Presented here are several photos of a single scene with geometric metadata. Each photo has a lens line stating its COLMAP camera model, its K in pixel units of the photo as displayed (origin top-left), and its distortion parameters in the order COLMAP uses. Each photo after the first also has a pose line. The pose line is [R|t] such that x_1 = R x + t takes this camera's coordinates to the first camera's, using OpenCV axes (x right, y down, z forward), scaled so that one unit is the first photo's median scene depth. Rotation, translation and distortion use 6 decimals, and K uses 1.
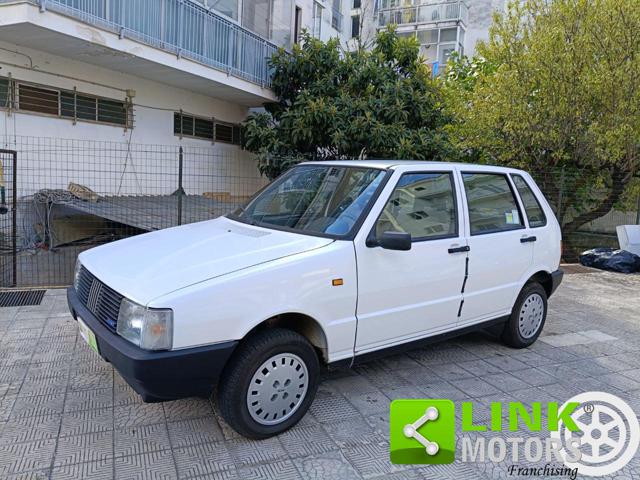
lens RADIAL K [[491.3, 0, 319.6], [0, 491.3, 239.3], [0, 0, 1]] dist [0.016334, -0.055439]
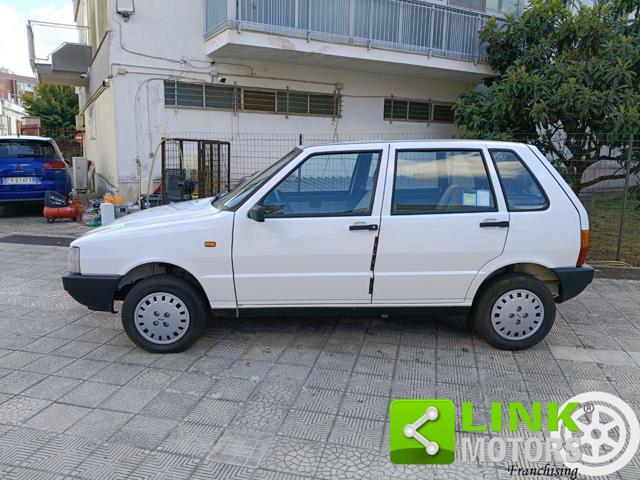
lens RADIAL K [[491.3, 0, 316.0], [0, 491.3, 239.2], [0, 0, 1]] dist [0.016334, -0.055439]
pose [[0.807102, 0.072826, -0.585904, 0.366408], [-0.050764, 0.997248, 0.054025, -0.002198], [0.588226, -0.013861, 0.808578, 0.057373]]
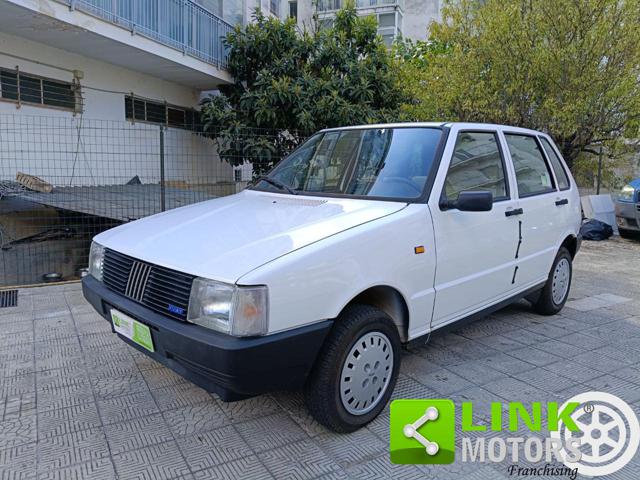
lens RADIAL K [[491.3, 0, 320.4], [0, 491.3, 234.6], [0, 0, 1]] dist [0.016334, -0.055439]
pose [[0.990776, -0.050798, 0.125628, -0.094013], [0.049501, 0.998684, 0.013431, 0.014785], [-0.126145, -0.007088, 0.991986, 0.050777]]
